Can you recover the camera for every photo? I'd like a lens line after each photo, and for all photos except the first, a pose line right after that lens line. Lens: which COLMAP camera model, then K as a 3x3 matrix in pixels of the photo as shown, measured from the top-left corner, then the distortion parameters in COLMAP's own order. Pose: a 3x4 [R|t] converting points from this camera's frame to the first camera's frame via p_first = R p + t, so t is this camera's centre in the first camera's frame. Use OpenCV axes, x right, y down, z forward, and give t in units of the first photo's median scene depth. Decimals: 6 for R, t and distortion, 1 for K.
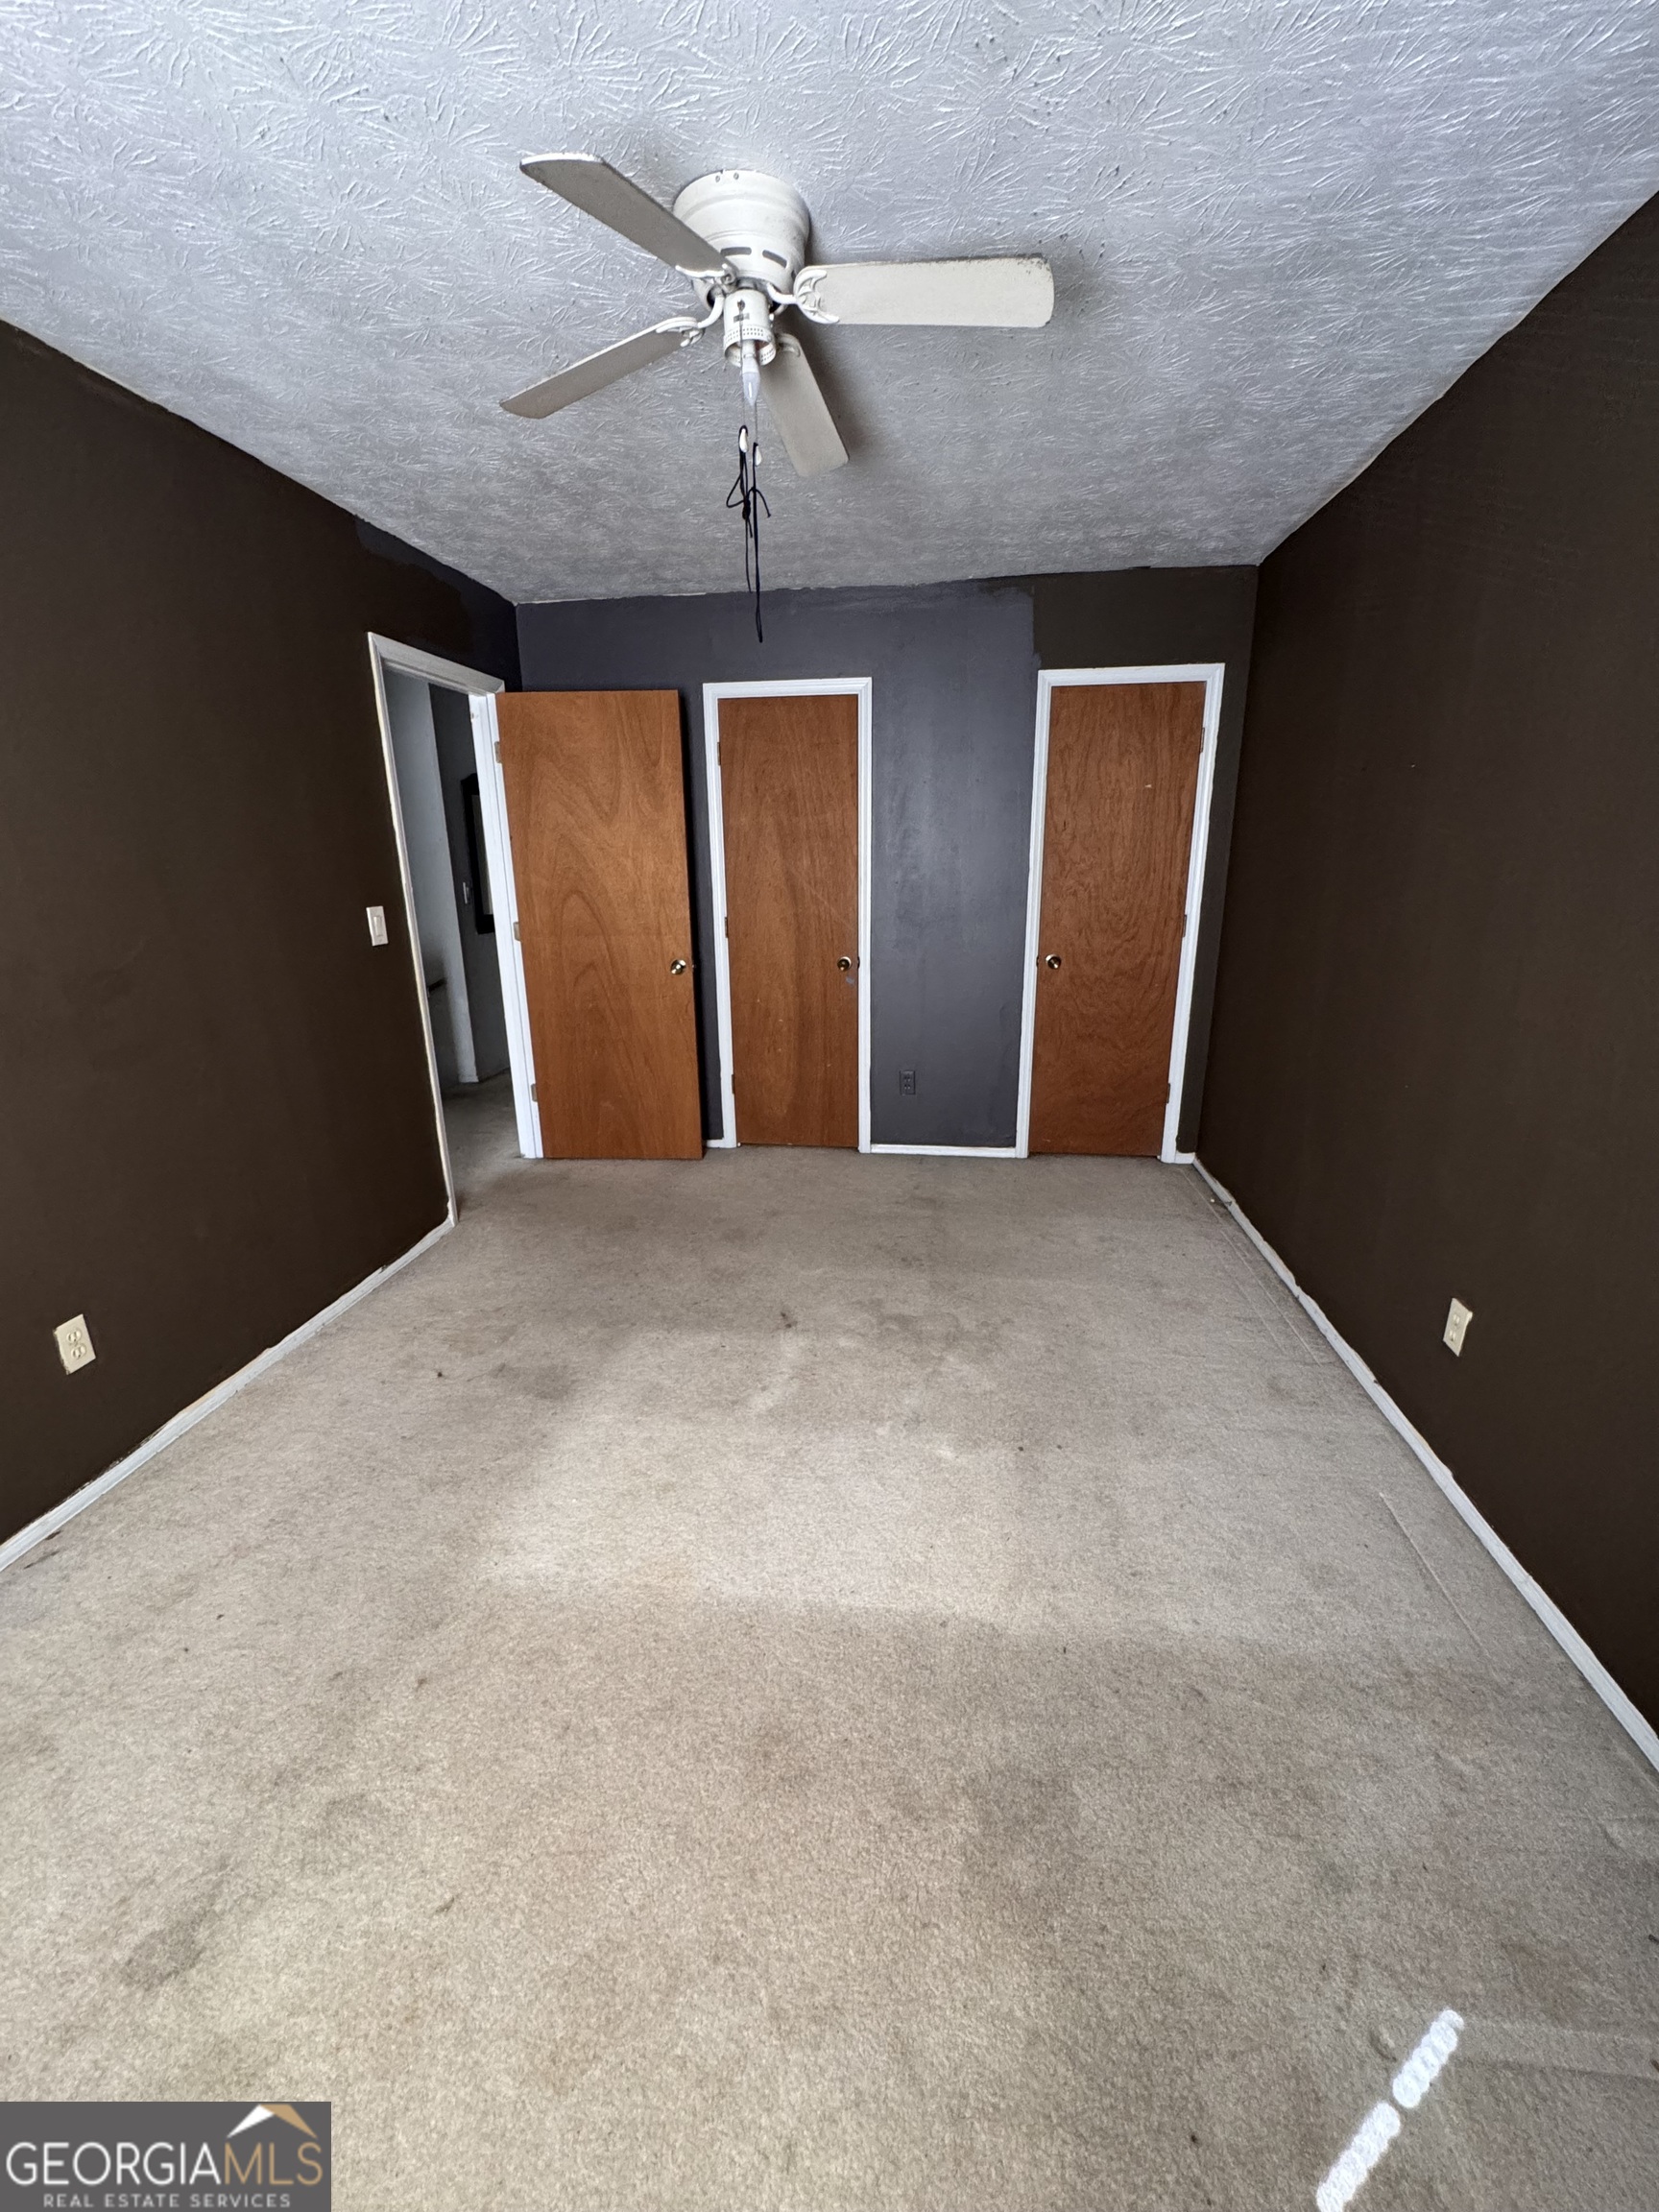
lens RADIAL K [[882.5, 0, 830.8], [0, 882.5, 1104.6], [0, 0, 1]] dist [0.002203, 0.000287]
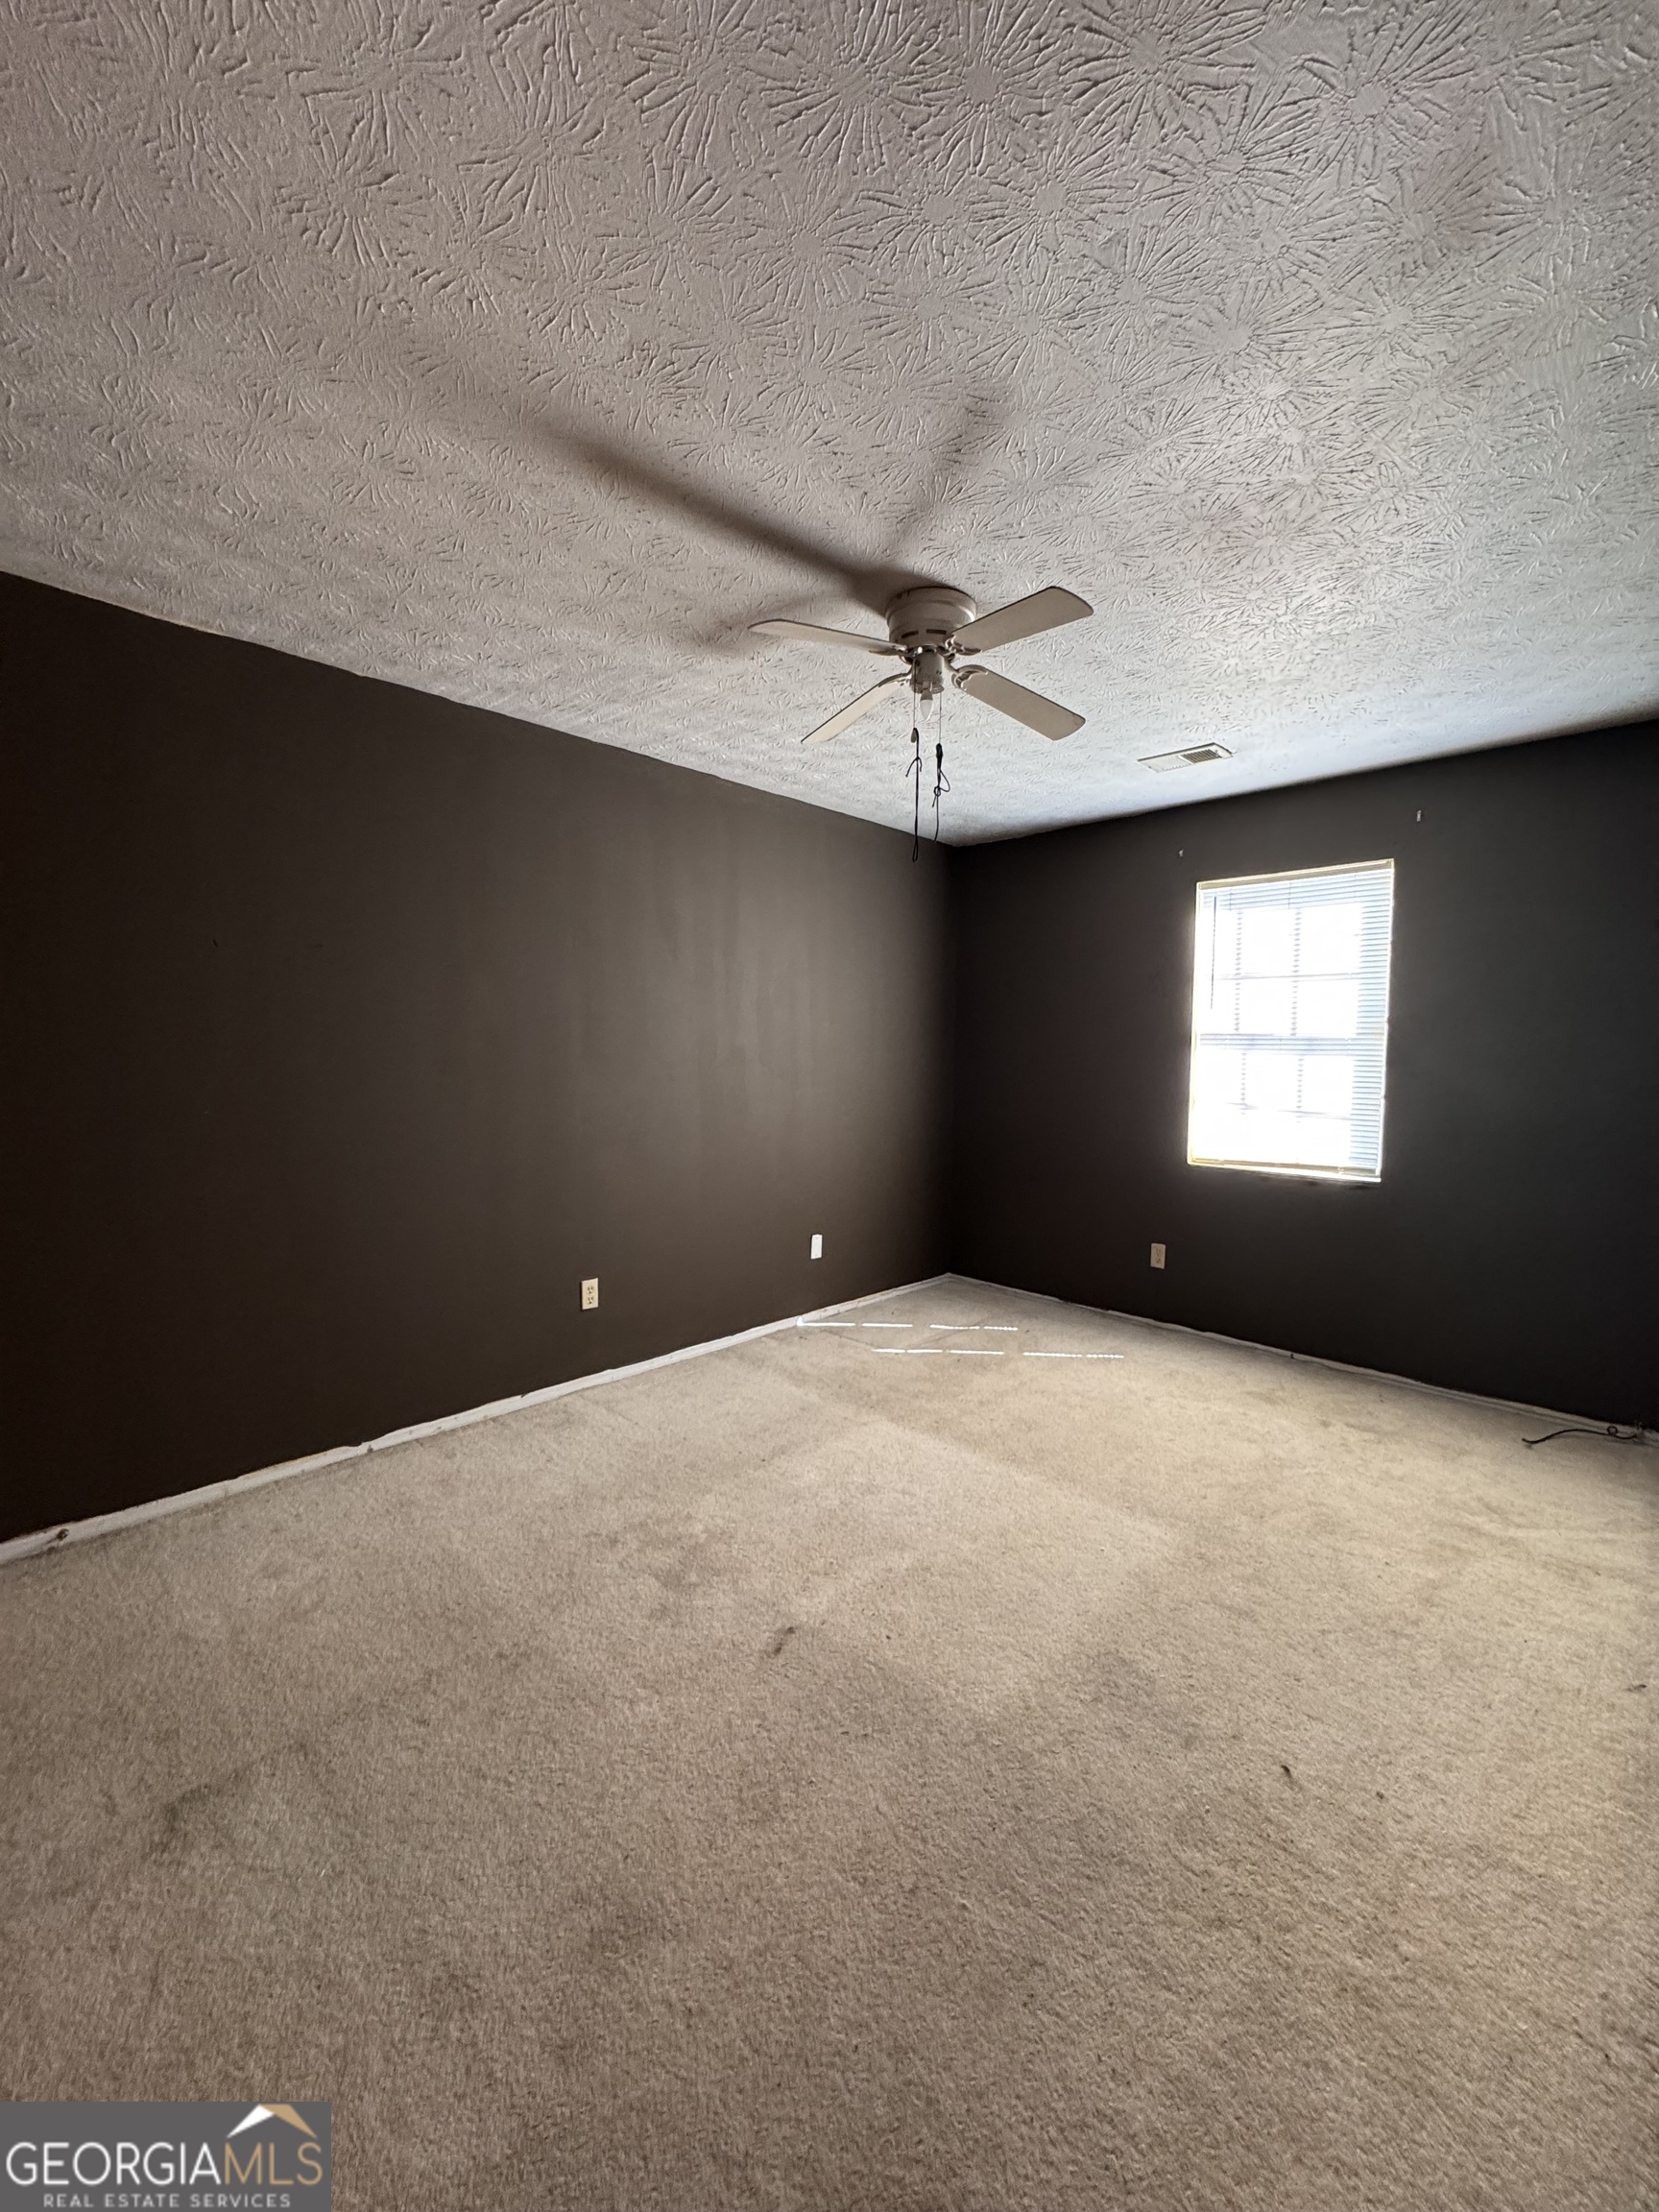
lens RADIAL K [[882.5, 0, 827.1], [0, 882.5, 1101.9], [0, 0, 1]] dist [0.002203, 0.000287]
pose [[-0.798627, -0.028462, 0.601153, -0.503061], [0.169686, 0.947706, 0.270297, -0.359684], [-0.577410, 0.317874, -0.752033, 1.401069]]
